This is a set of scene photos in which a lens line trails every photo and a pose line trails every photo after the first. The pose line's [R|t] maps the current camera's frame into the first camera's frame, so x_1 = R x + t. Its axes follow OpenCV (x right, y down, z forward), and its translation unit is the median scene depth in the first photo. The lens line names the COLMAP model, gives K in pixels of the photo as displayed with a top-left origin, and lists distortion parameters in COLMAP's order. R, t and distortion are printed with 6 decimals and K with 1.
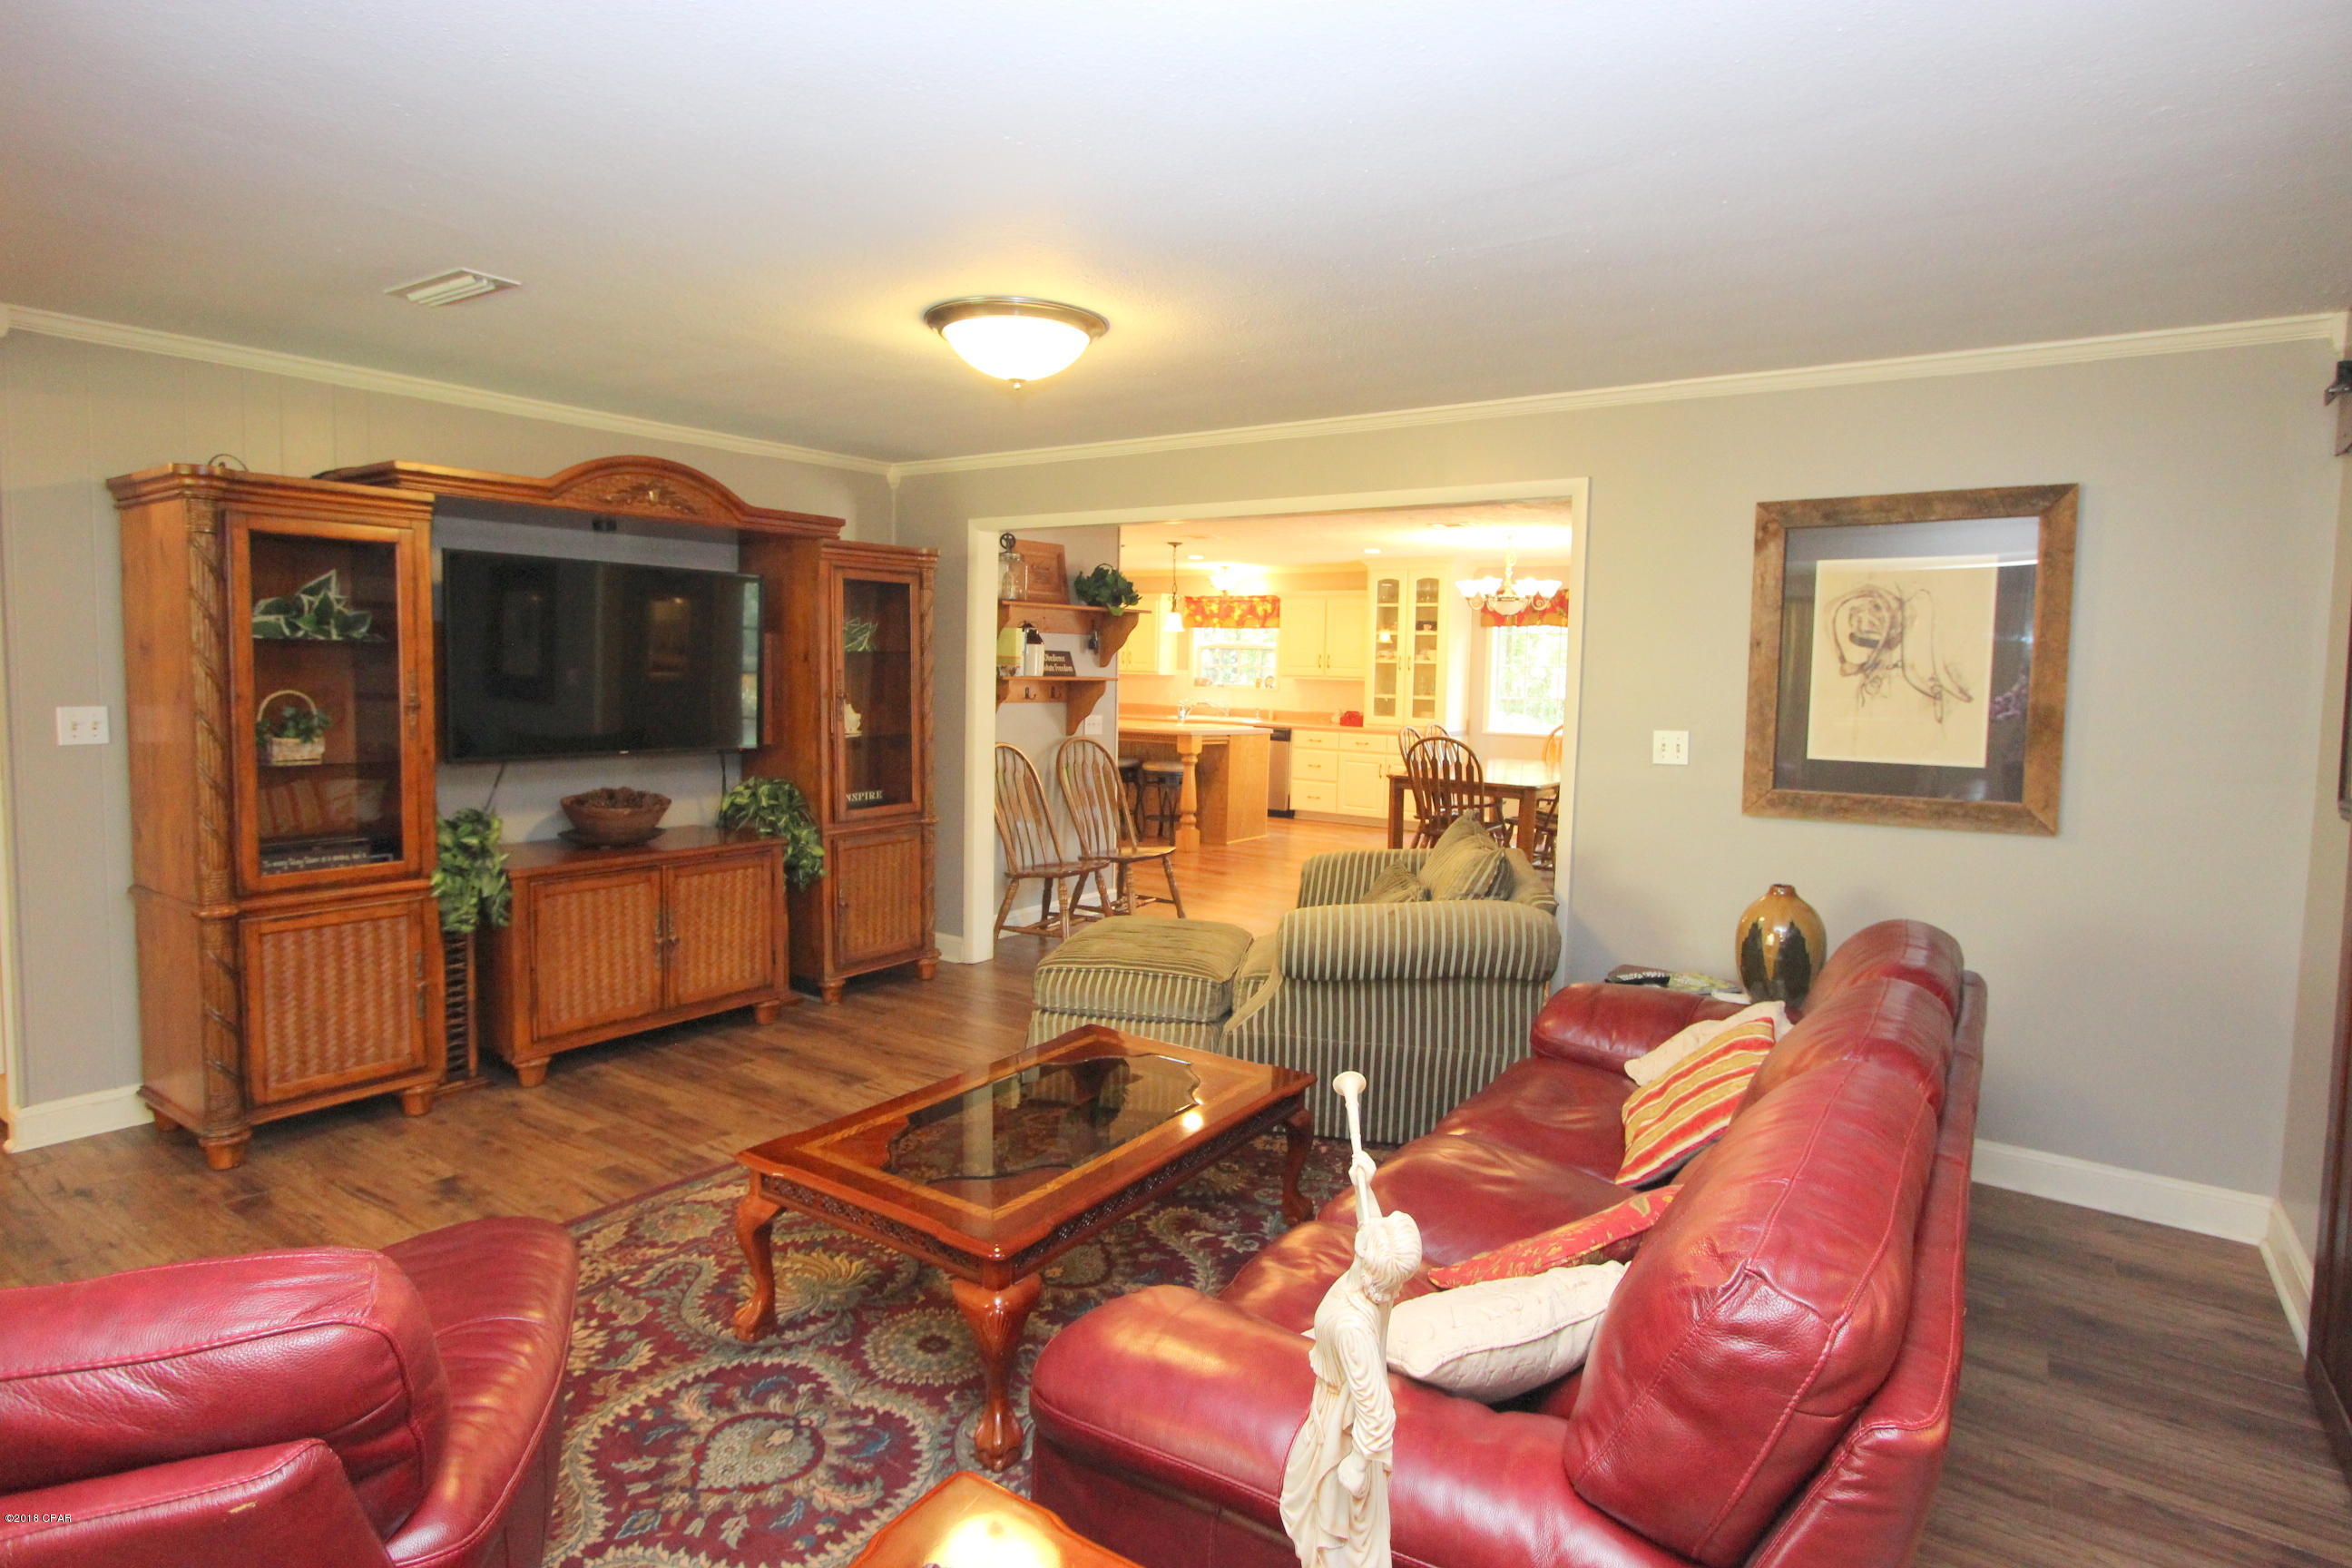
lens RADIAL K [[1224.9, 0, 1205.8], [0, 1224.9, 748.7], [0, 0, 1]] dist [-0.012731, 0.000395]
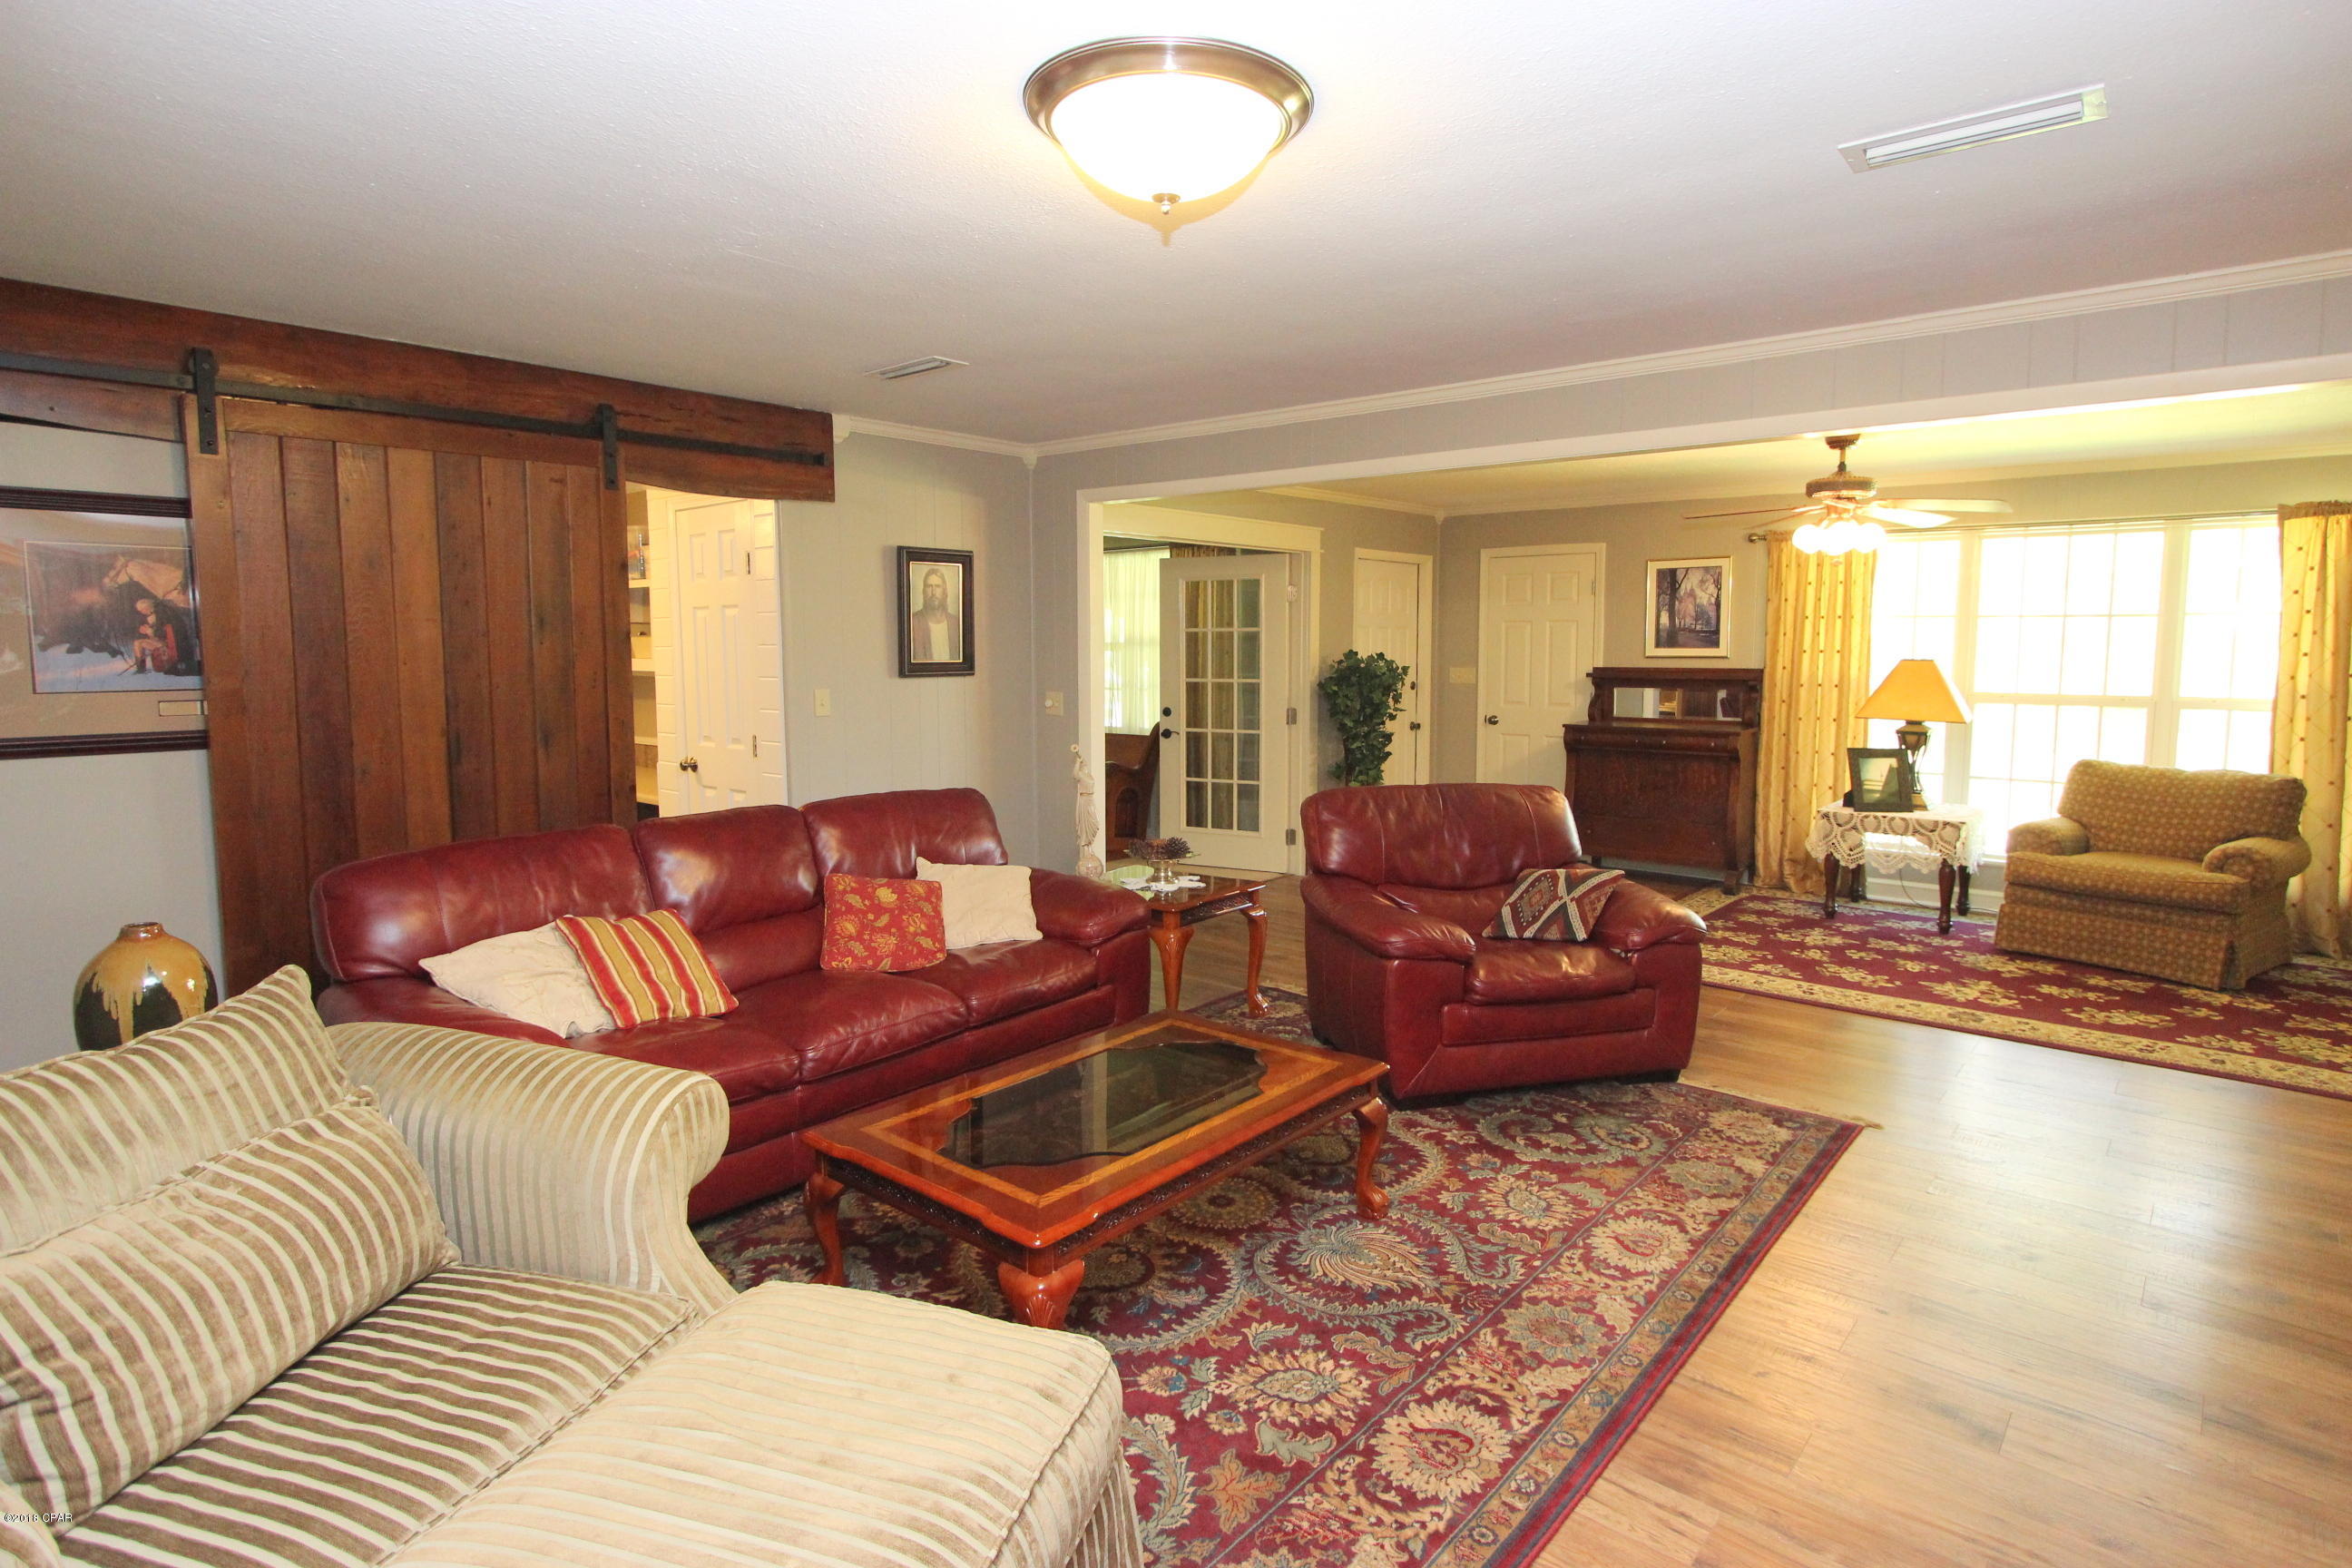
lens RADIAL K [[1234.4, 0, 1191.0], [0, 1234.4, 755.0], [0, 0, 1]] dist [-0.016273, 0.001745]
pose [[-0.992546, -0.034664, 0.116838, -0.214325], [-0.015636, 0.986993, 0.159999, -0.103618], [-0.120865, 0.156979, -0.980178, 1.431888]]
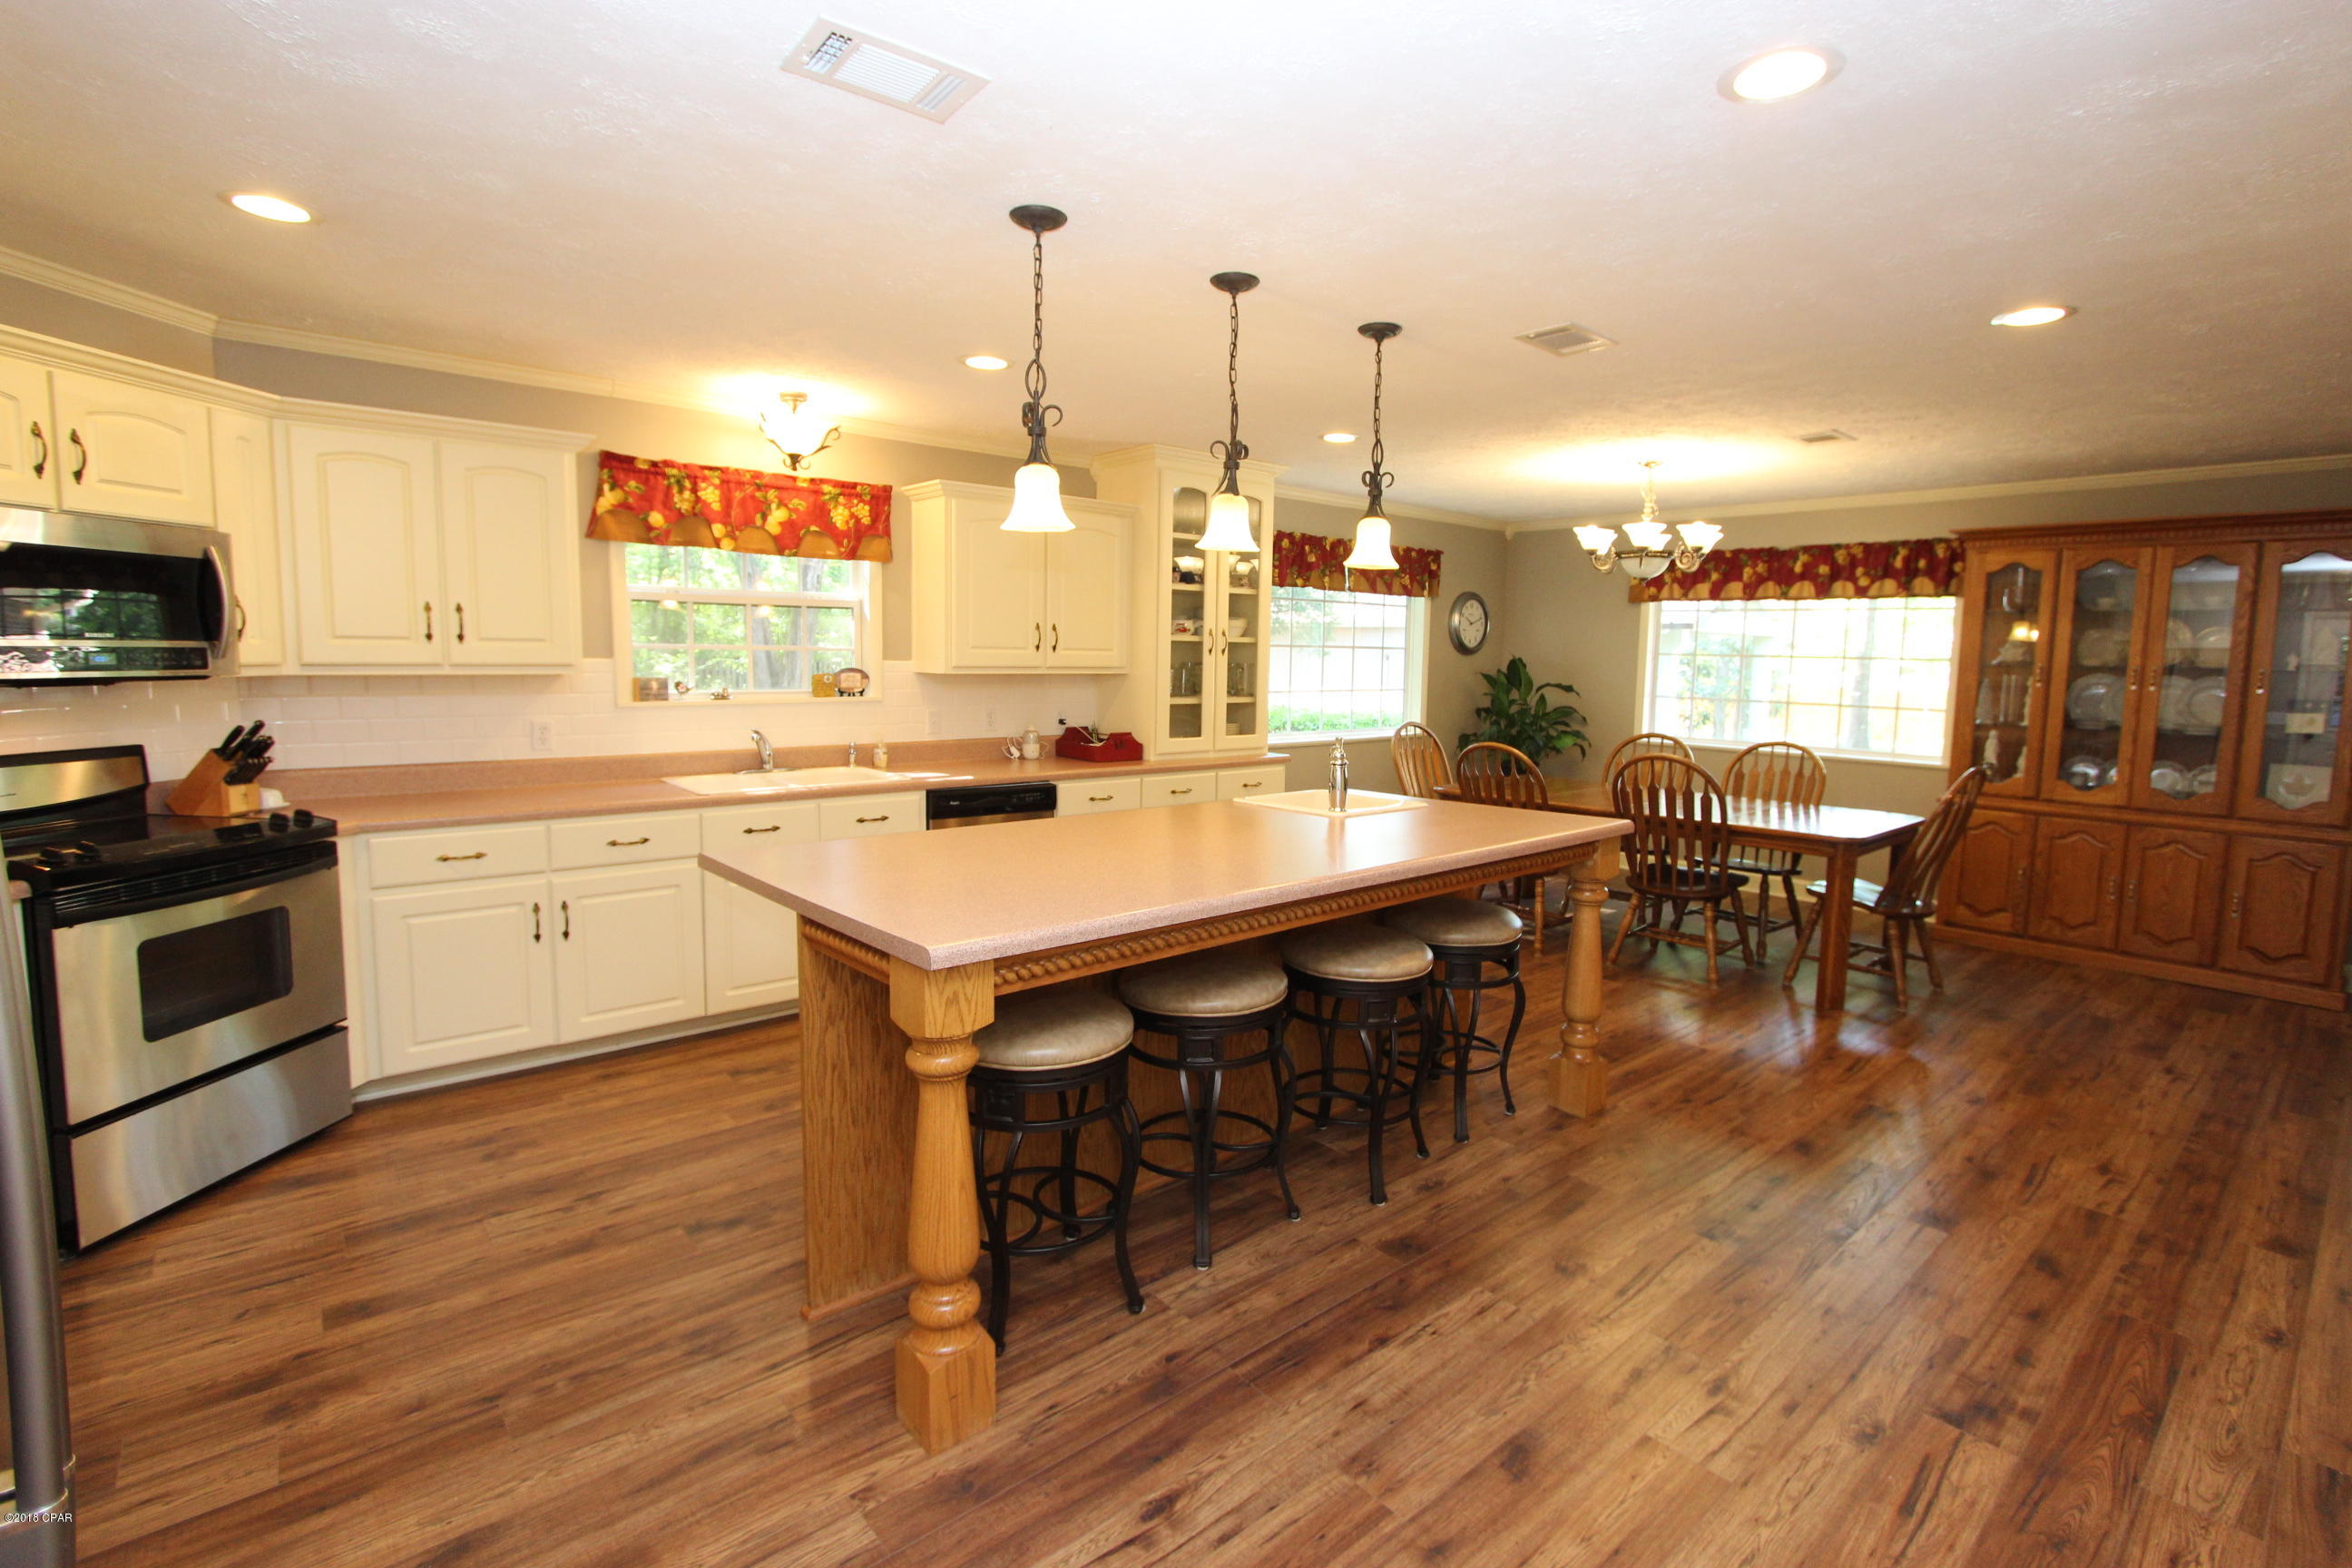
lens RADIAL K [[1093.4, 0, 1197.1], [0, 1093.4, 753.7], [0, 0, 1]] dist [-0.015910, 0.001349]
pose [[0.249913, -0.107778, 0.962251, -0.971457], [0.056491, 0.993716, 0.096631, -0.194377], [-0.966619, 0.030209, 0.254431, 2.529500]]
